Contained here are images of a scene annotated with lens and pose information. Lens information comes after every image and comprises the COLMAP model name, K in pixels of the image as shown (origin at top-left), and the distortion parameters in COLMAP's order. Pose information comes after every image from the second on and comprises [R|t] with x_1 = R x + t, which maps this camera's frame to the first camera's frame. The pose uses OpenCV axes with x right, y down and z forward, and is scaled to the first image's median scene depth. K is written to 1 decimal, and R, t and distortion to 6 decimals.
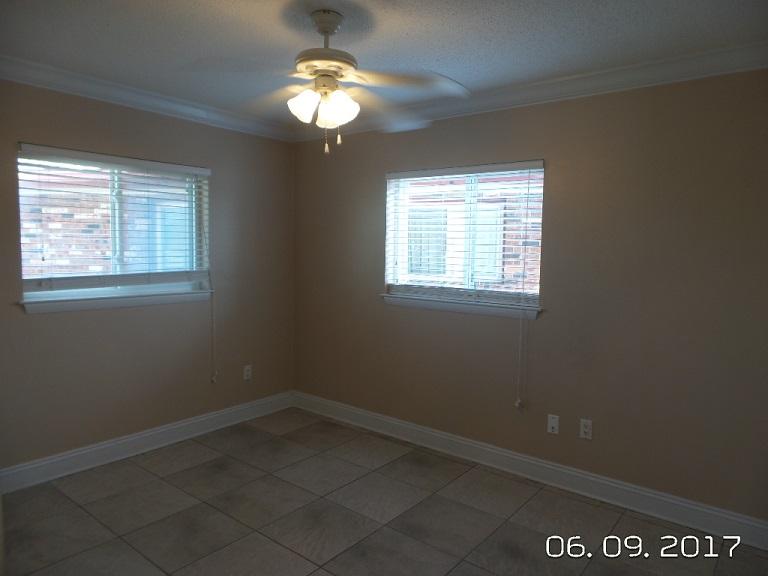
lens RADIAL K [[523.8, 0, 386.1], [0, 523.8, 289.8], [0, 0, 1]] dist [-0.001738, 0.008231]
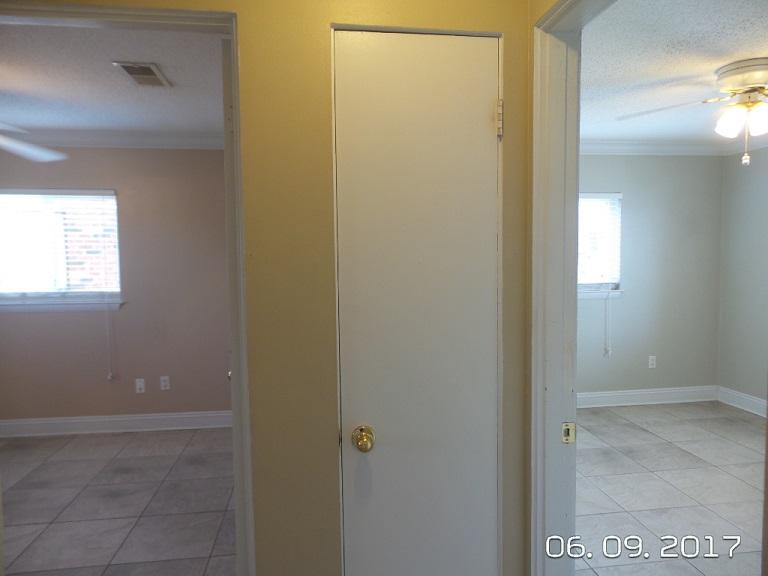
lens RADIAL K [[523.8, 0, 386.1], [0, 523.8, 289.8], [0, 0, 1]] dist [-0.001738, 0.008231]
pose [[0.684079, -0.075224, 0.725518, -0.191697], [0.079781, 0.996417, 0.028087, 0.020397], [-0.725031, 0.038668, 0.687630, -0.366529]]
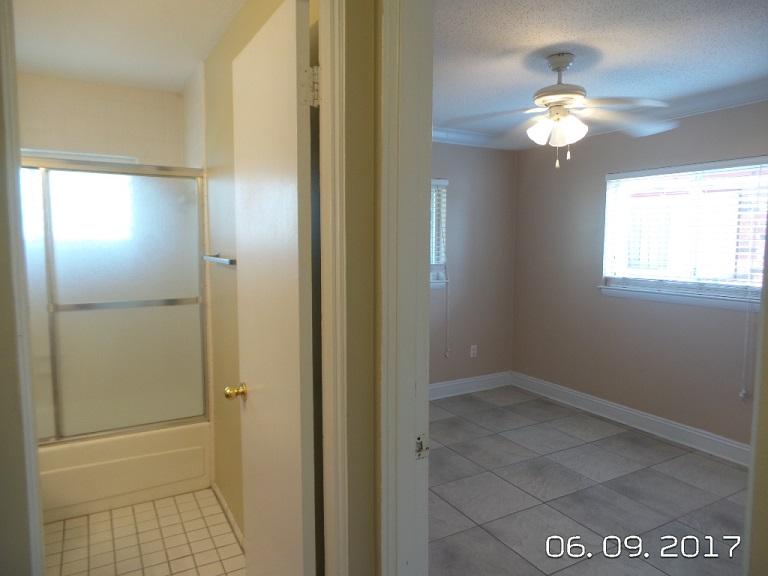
lens RADIAL K [[523.8, 0, 386.1], [0, 523.8, 289.8], [0, 0, 1]] dist [-0.001738, 0.008231]
pose [[0.927438, 0.020696, -0.373403, -0.014306], [-0.017582, 0.999776, 0.011744, 0.012418], [0.373562, -0.004327, 0.927595, -0.196110]]
